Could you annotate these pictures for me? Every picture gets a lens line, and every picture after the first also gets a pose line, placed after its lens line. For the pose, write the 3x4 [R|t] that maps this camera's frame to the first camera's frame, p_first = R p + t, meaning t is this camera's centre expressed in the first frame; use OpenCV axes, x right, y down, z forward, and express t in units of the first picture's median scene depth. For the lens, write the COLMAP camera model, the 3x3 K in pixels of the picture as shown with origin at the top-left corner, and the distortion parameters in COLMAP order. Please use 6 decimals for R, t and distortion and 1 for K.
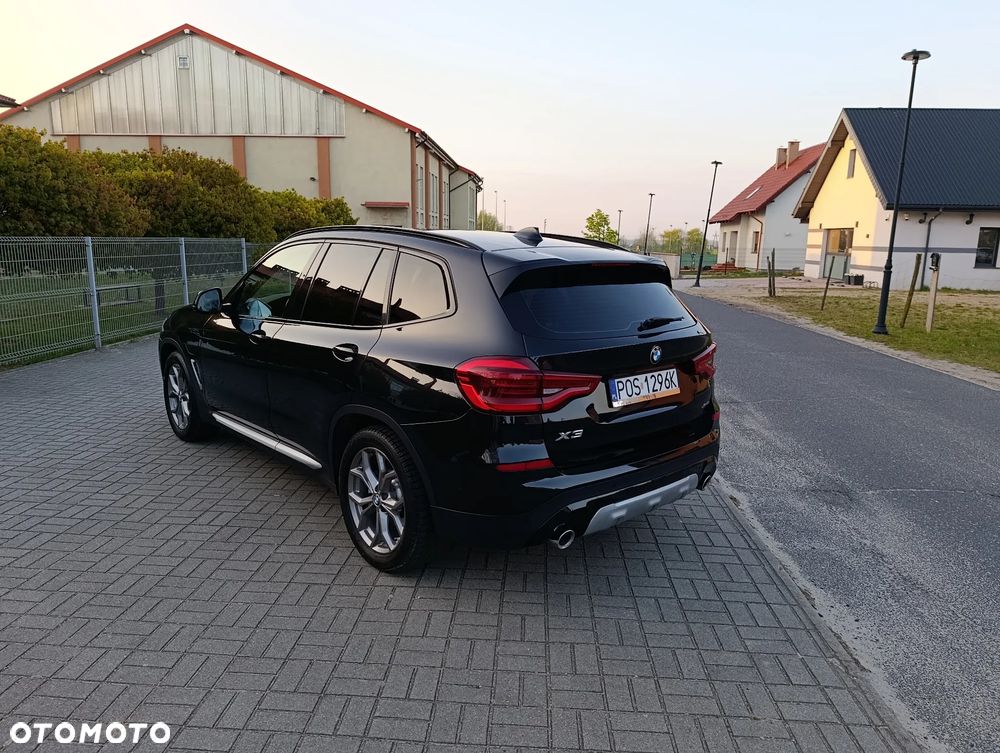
lens RADIAL K [[691.9, 0, 500.8], [0, 691.9, 380.0], [0, 0, 1]] dist [0.001237, -0.008296]
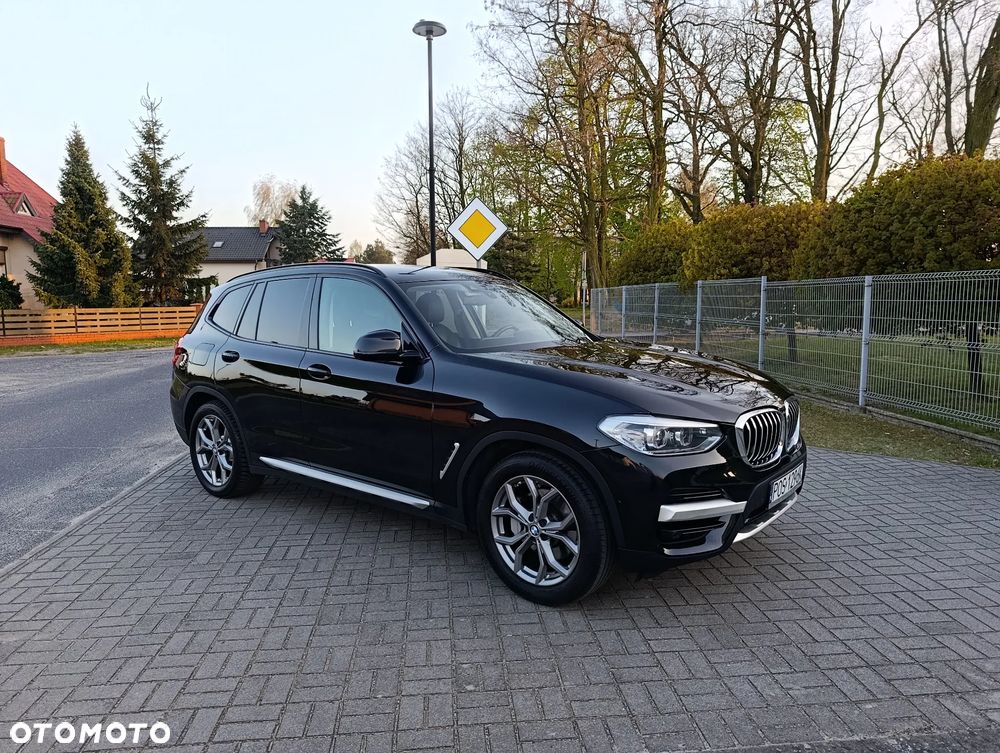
lens RADIAL K [[688.3, 0, 501.9], [0, 688.3, 378.2], [0, 0, 1]] dist [0.000704, -0.005801]
pose [[-0.988130, 0.013046, -0.153068, -0.059786], [-0.034671, 0.951742, 0.304934, -0.179771], [0.149659, 0.306621, -0.939992, 0.981690]]
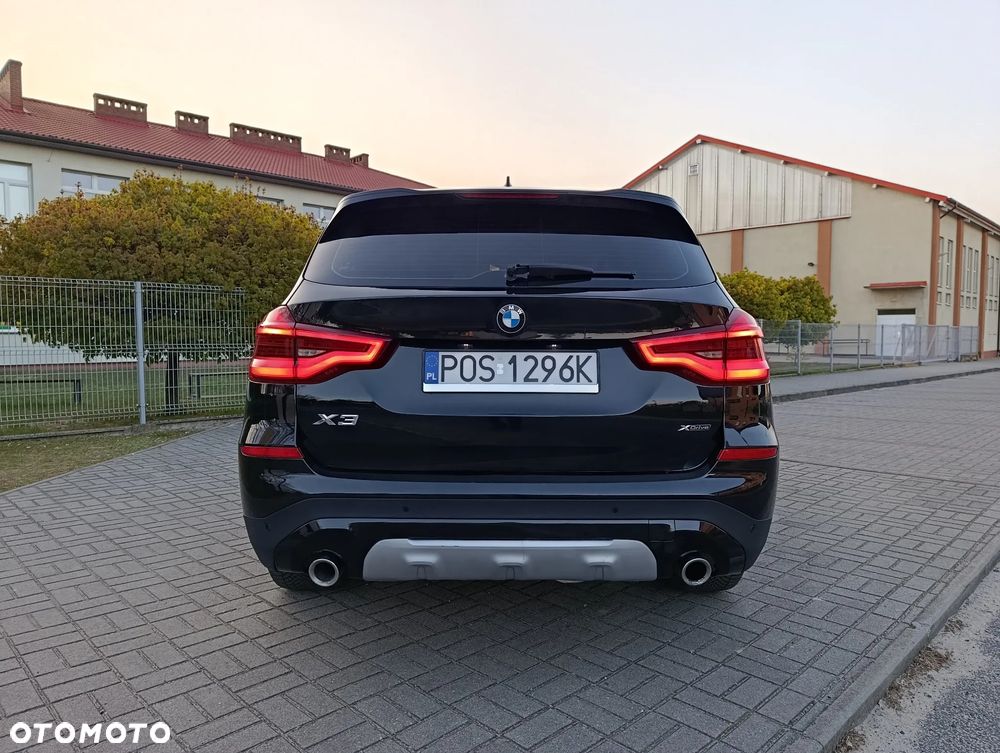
lens RADIAL K [[691.2, 0, 496.7], [0, 691.2, 378.1], [0, 0, 1]] dist [0.001505, -0.009274]
pose [[0.741321, 0.025291, -0.670674, 0.208157], [-0.119635, 0.988265, -0.094970, 0.025632], [0.660401, 0.150640, 0.735648, 0.176107]]
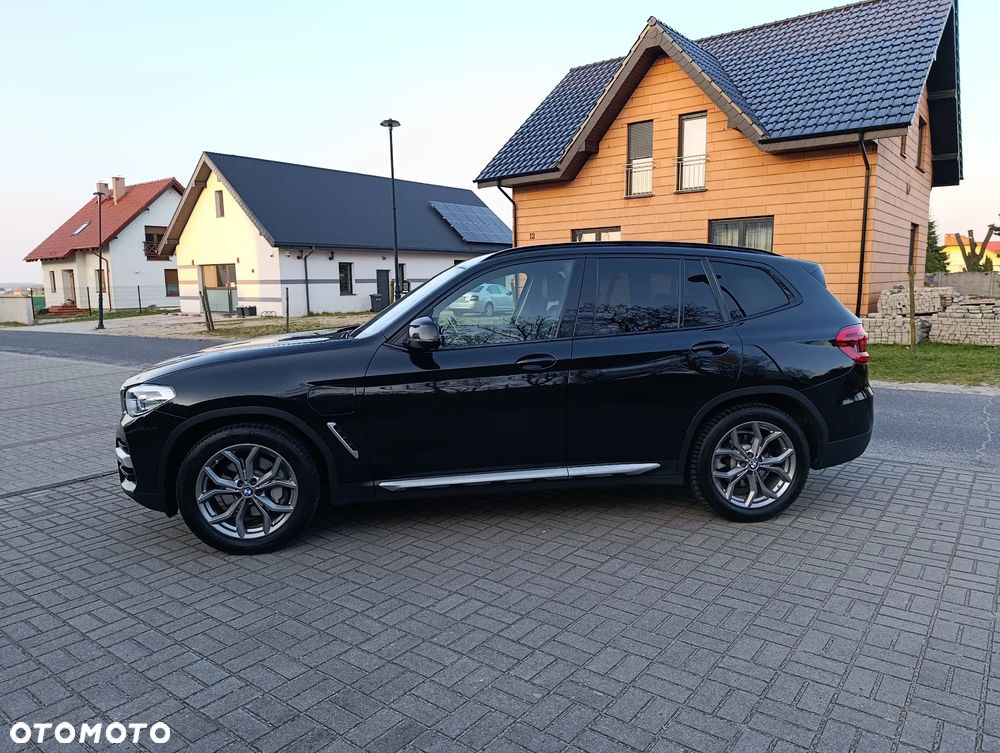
lens RADIAL K [[680.7, 0, 498.8], [0, 680.7, 381.0], [0, 0, 1]] dist [0.065129, -0.102306]
pose [[0.564503, -0.145298, 0.812543, -0.488628], [0.187177, 0.981275, 0.045432, -0.038304], [-0.803929, 0.126442, 0.581129, 0.224894]]
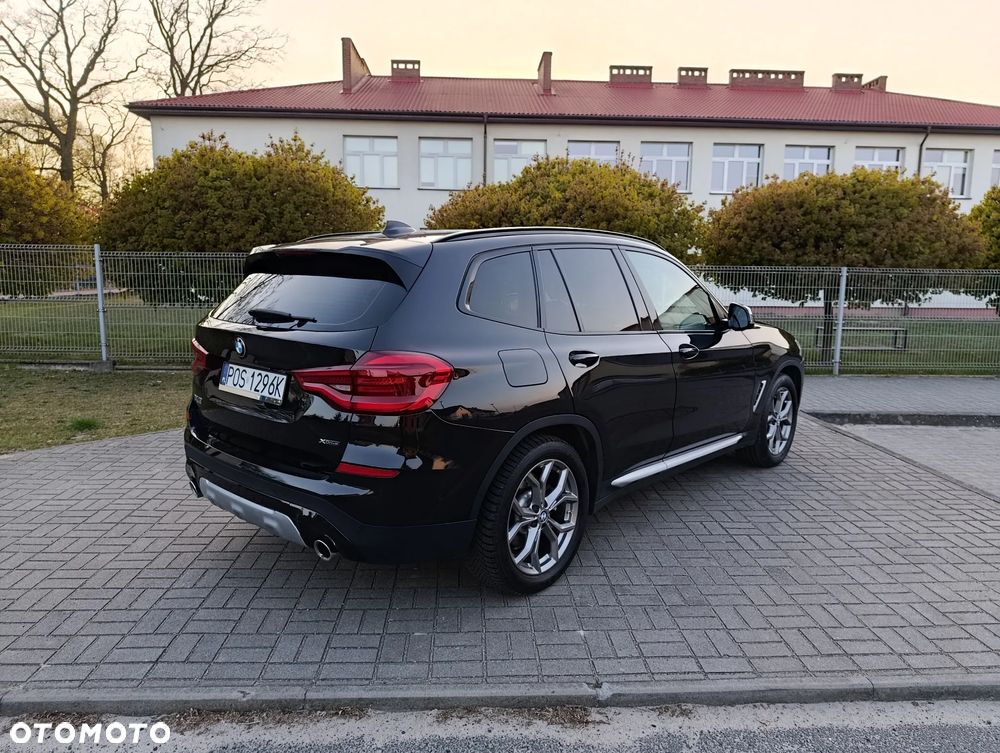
lens RADIAL K [[691.7, 0, 506.0], [0, 691.7, 374.1], [0, 0, 1]] dist [0.001258, -0.011240]
pose [[0.109802, 0.131663, -0.985195, 0.385400], [-0.208379, 0.972210, 0.106703, -0.056971], [0.971865, 0.193577, 0.134186, 0.400982]]
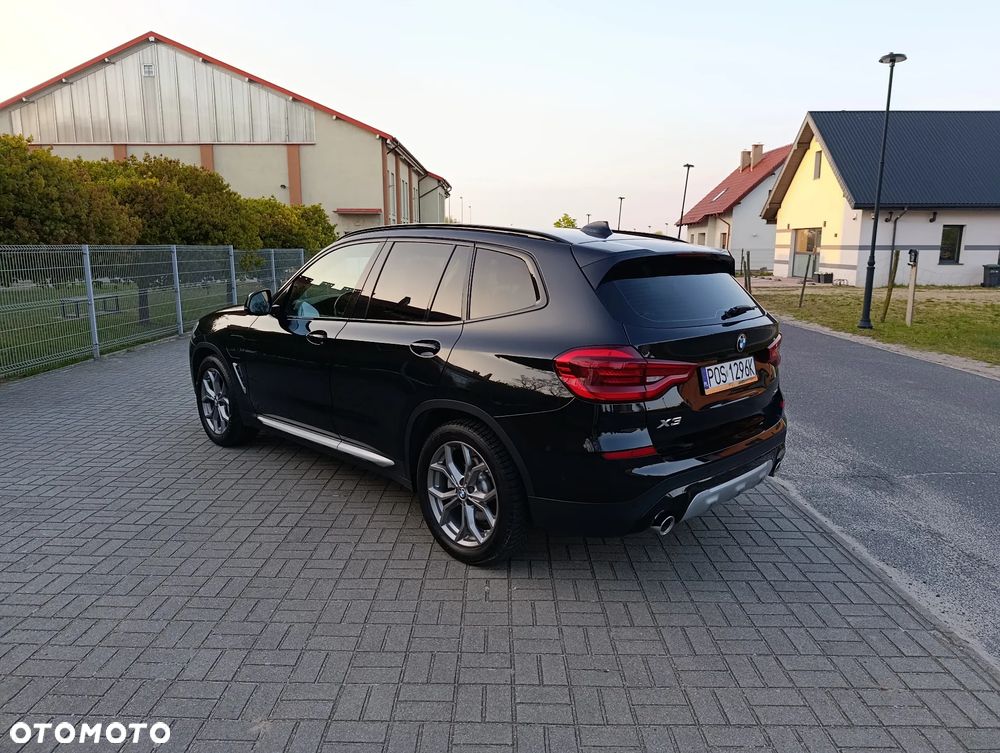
lens RADIAL K [[691.2, 0, 496.7], [0, 691.2, 378.1], [0, 0, 1]] dist [0.001505, -0.009274]
pose [[0.998858, -0.023377, 0.041664, -0.059155], [0.023814, 0.999666, -0.010003, 0.005803], [-0.041416, 0.010984, 0.999082, -0.001864]]
